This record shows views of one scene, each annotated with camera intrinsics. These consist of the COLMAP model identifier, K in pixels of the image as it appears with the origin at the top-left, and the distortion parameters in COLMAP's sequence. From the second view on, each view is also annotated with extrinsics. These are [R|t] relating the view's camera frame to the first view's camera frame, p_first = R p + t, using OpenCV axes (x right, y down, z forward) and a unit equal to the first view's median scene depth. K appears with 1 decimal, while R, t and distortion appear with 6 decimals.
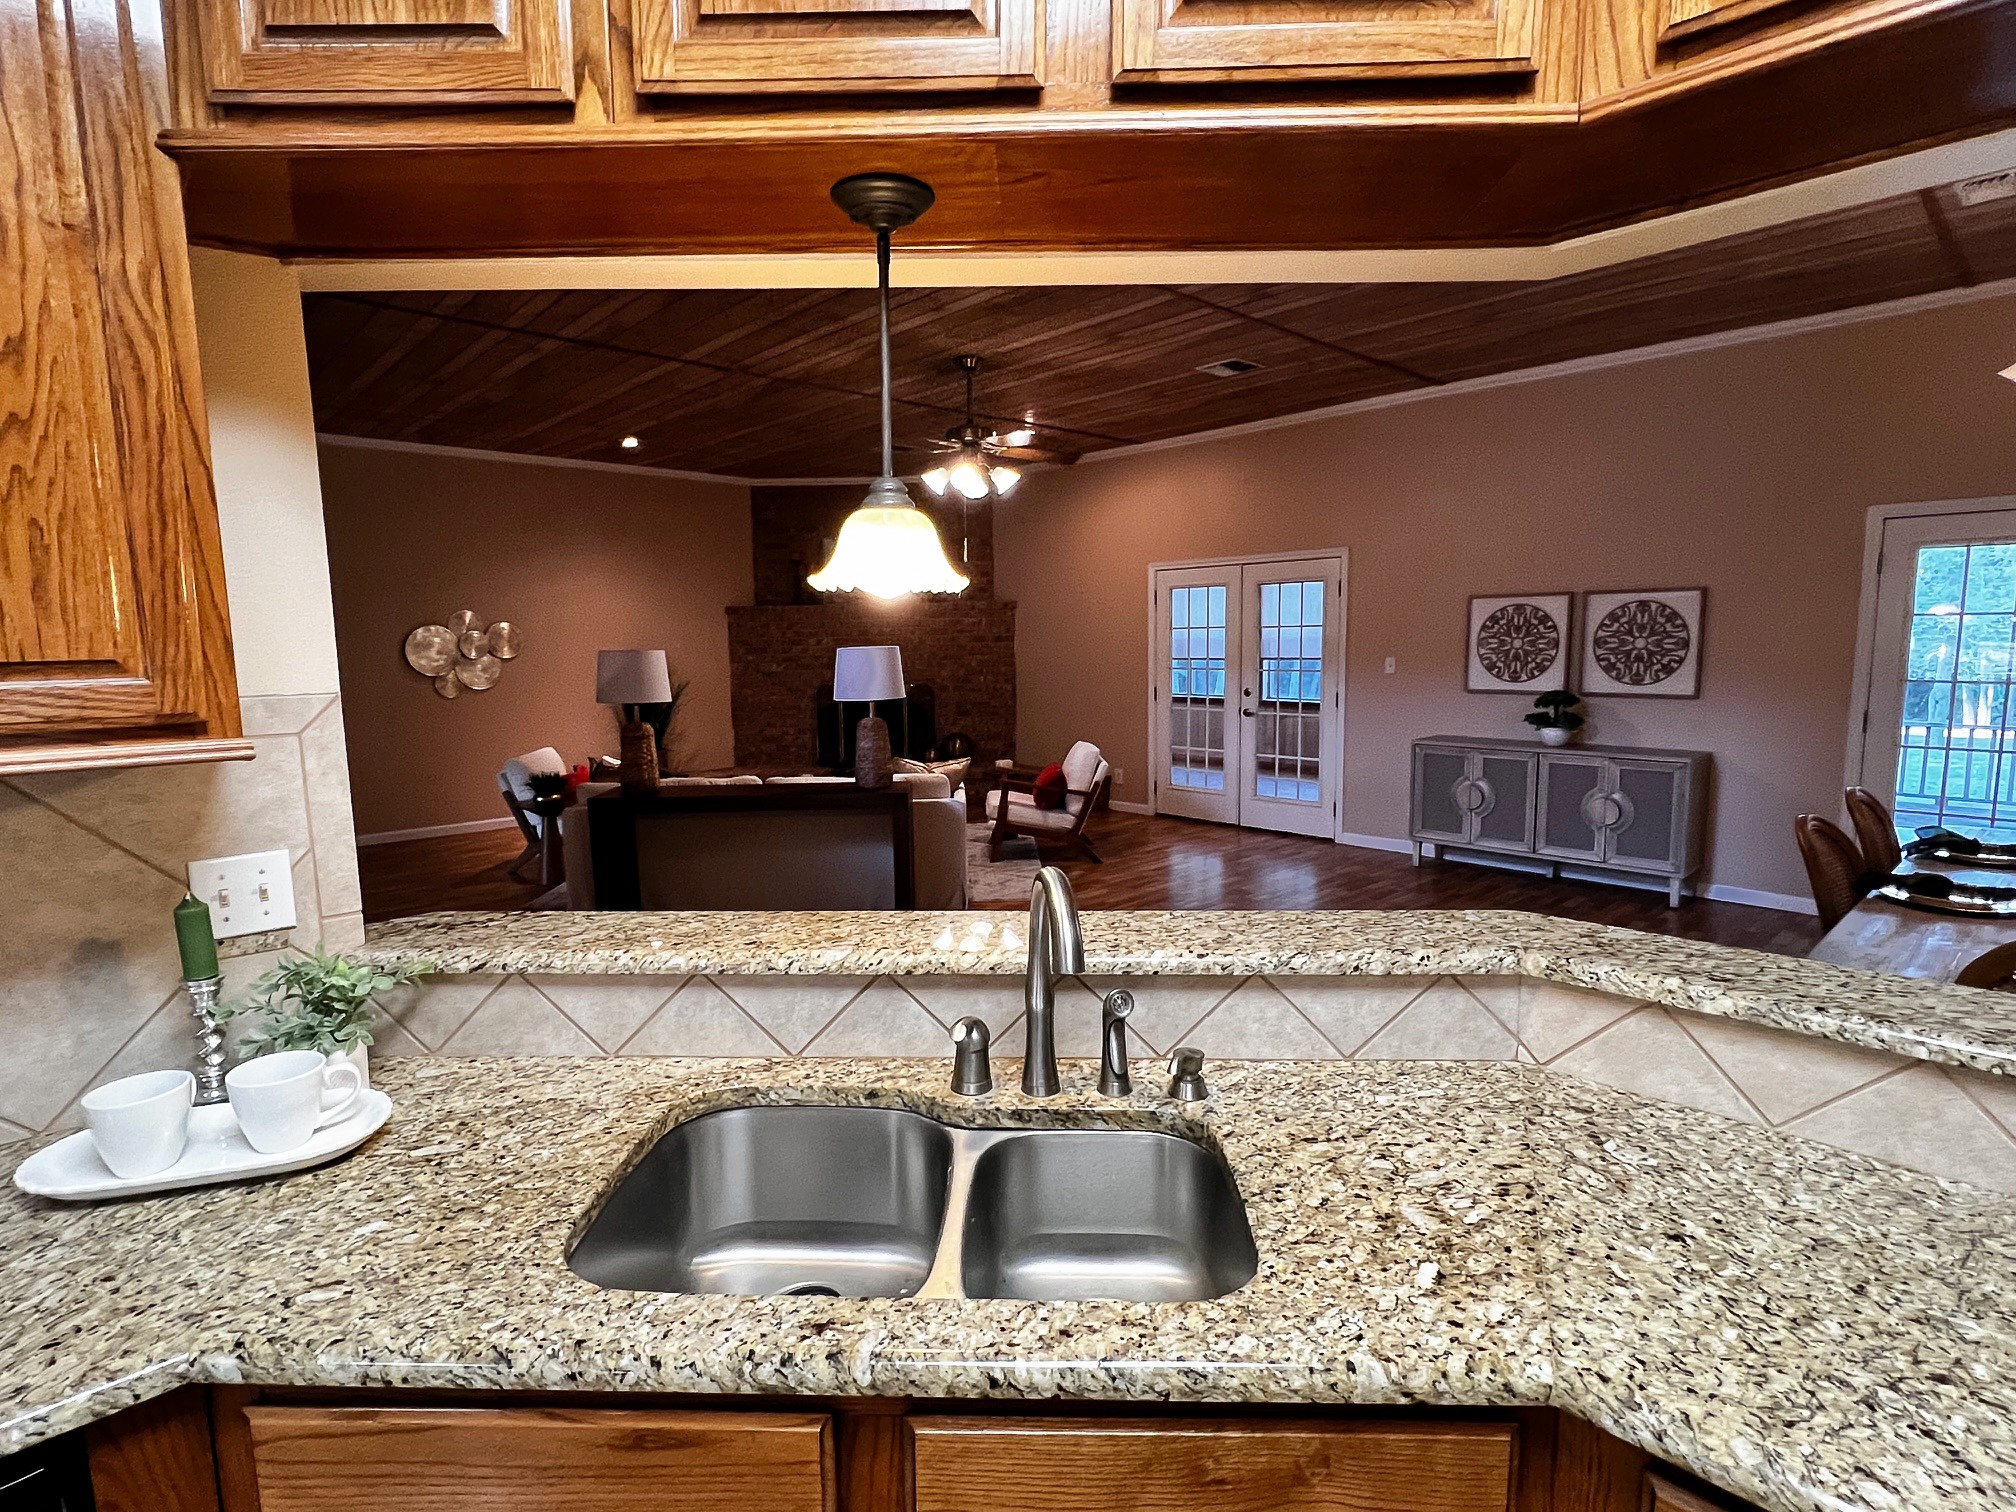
lens RADIAL K [[1020.7, 0, 1008.0], [0, 1020.7, 756.0], [0, 0, 1]] dist [0.003244, 0.000679]
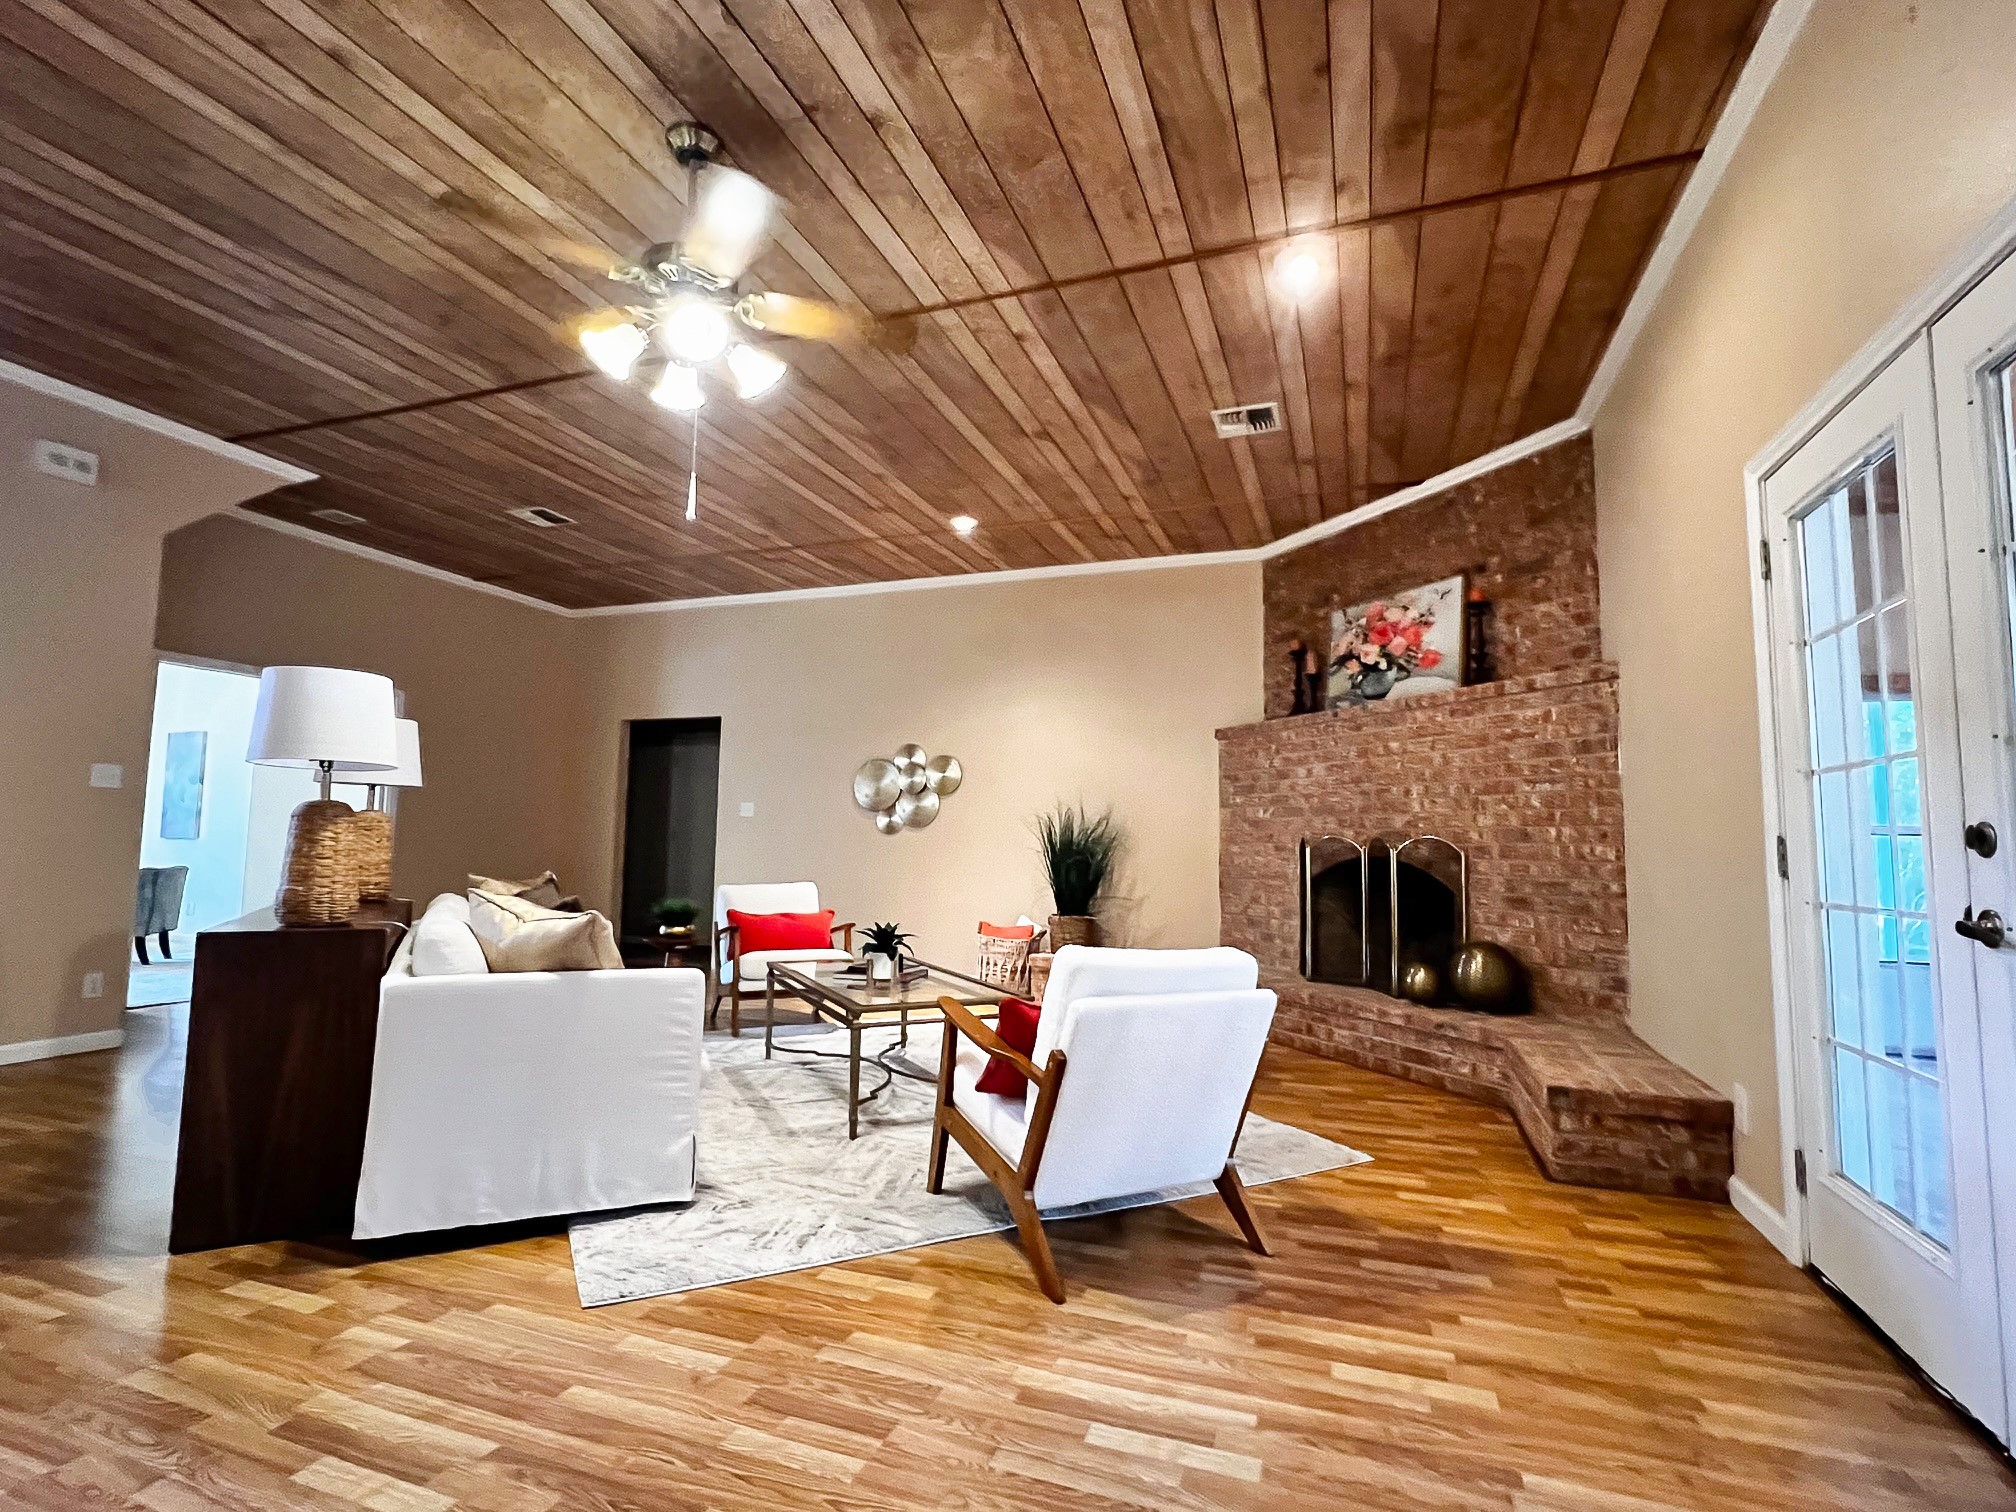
lens RADIAL K [[988.9, 0, 998.7], [0, 988.9, 755.9], [0, 0, 1]] dist [-0.003249, -0.000345]
pose [[0.441342, -0.061623, -0.895221, 0.338148], [-0.124220, 0.983838, -0.128963, -0.024440], [0.888699, 0.168122, 0.426554, 0.706883]]
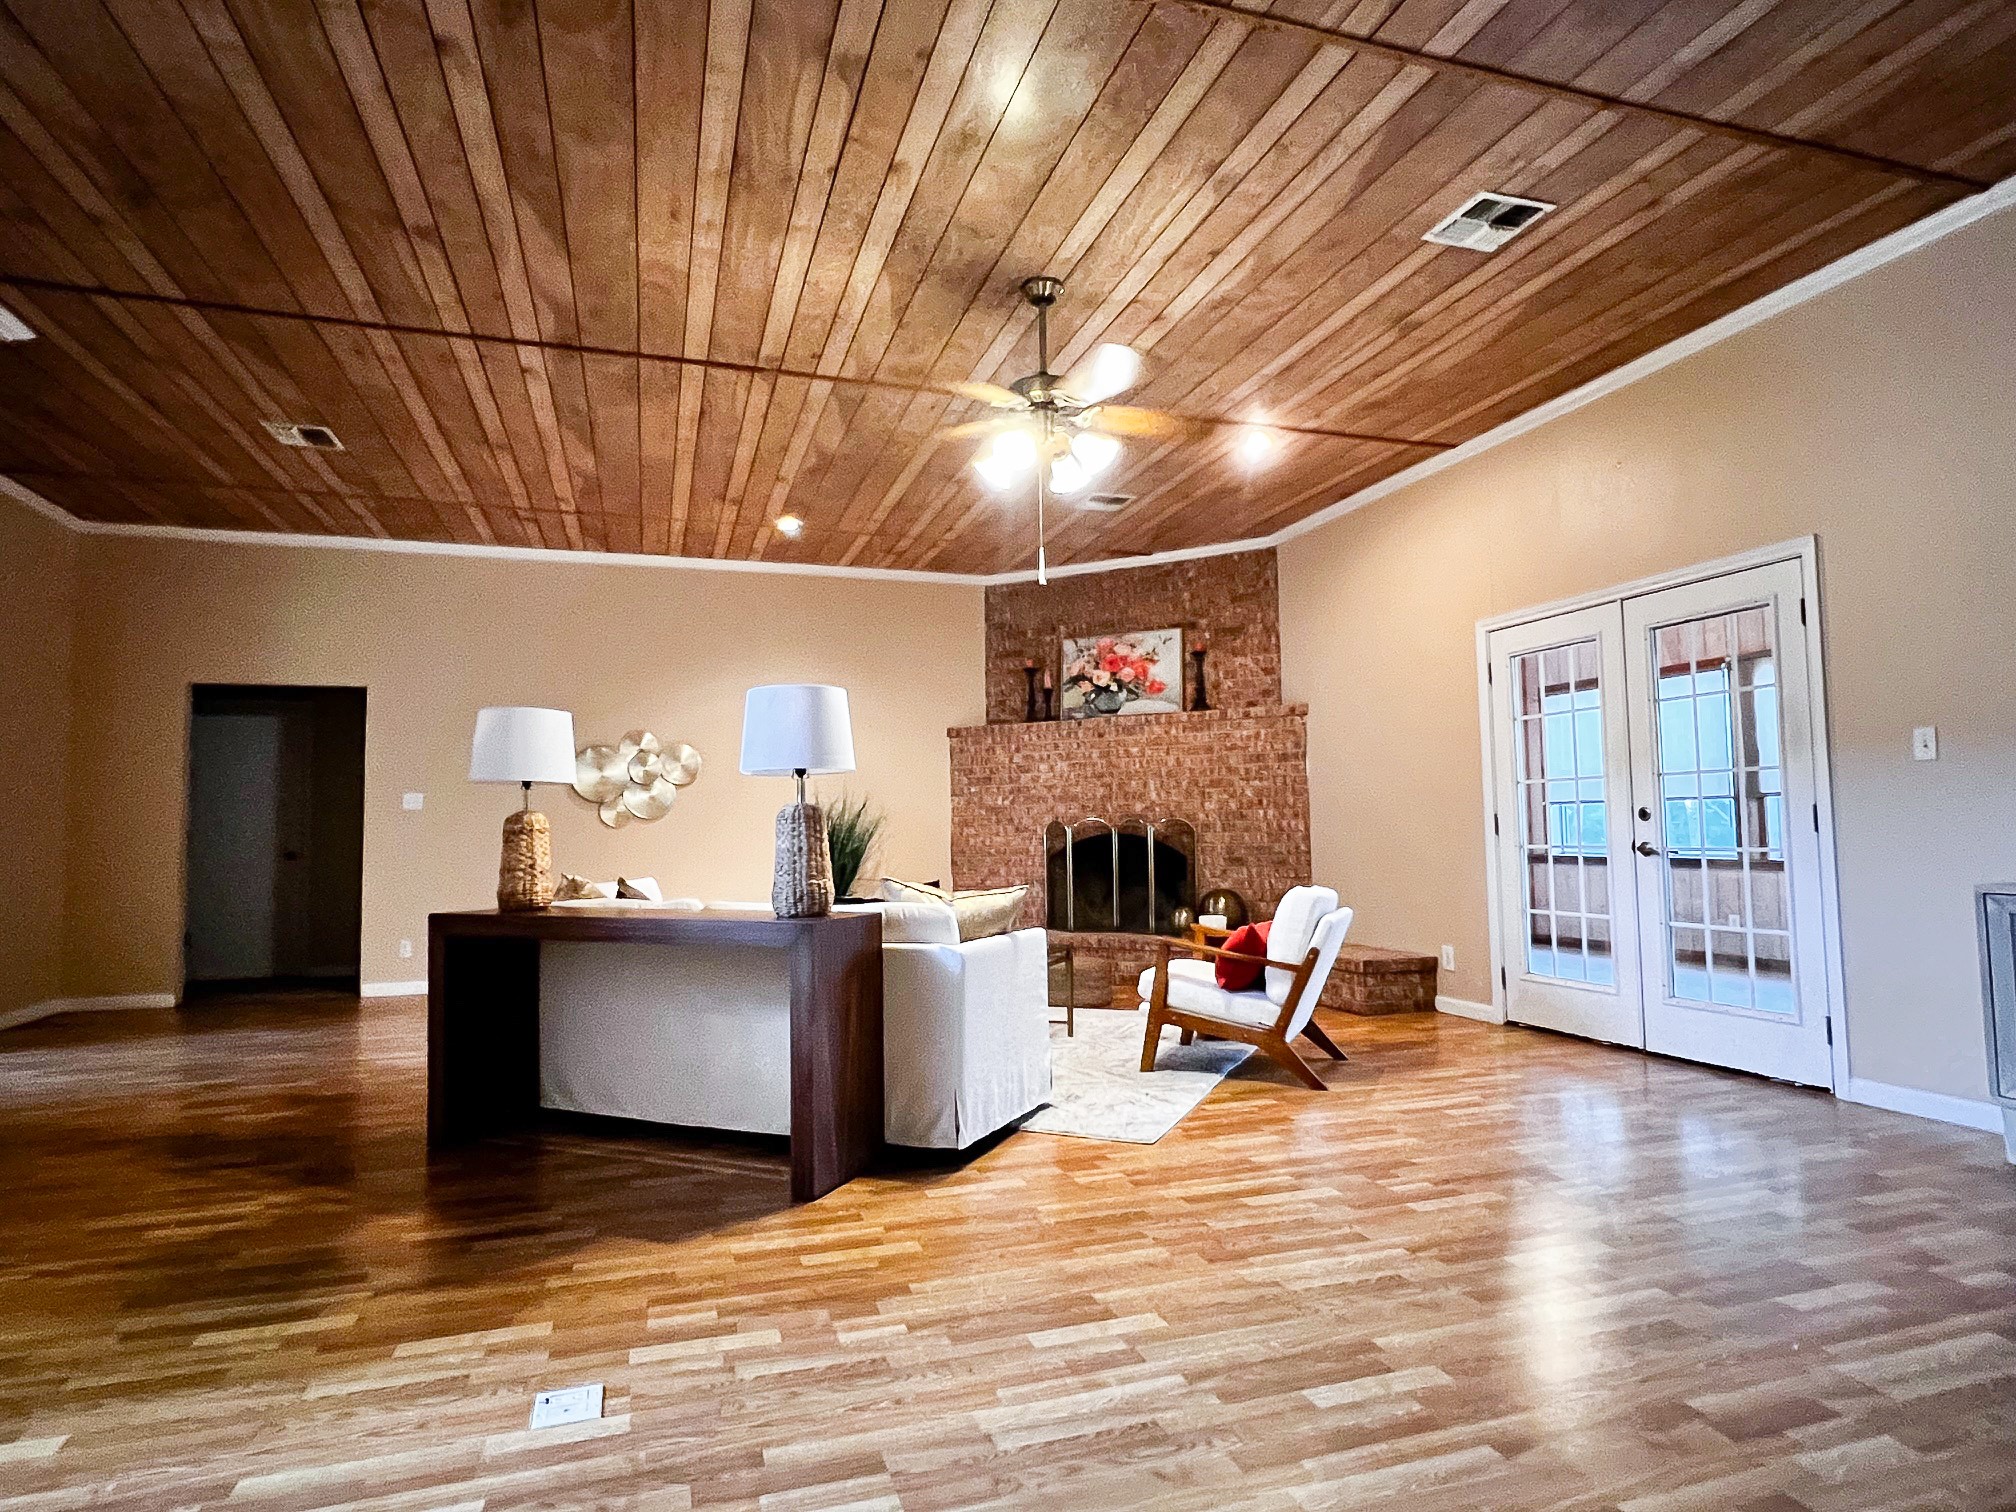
lens RADIAL K [[1107.2, 0, 1008.0], [0, 1107.2, 756.0], [0, 0, 1]] dist [0.007889, 0.000496]
pose [[0.906545, -0.028753, -0.421128, 0.175178], [-0.045550, 0.985188, -0.165317, 0.026046], [0.419644, 0.169050, 0.891808, 0.282666]]
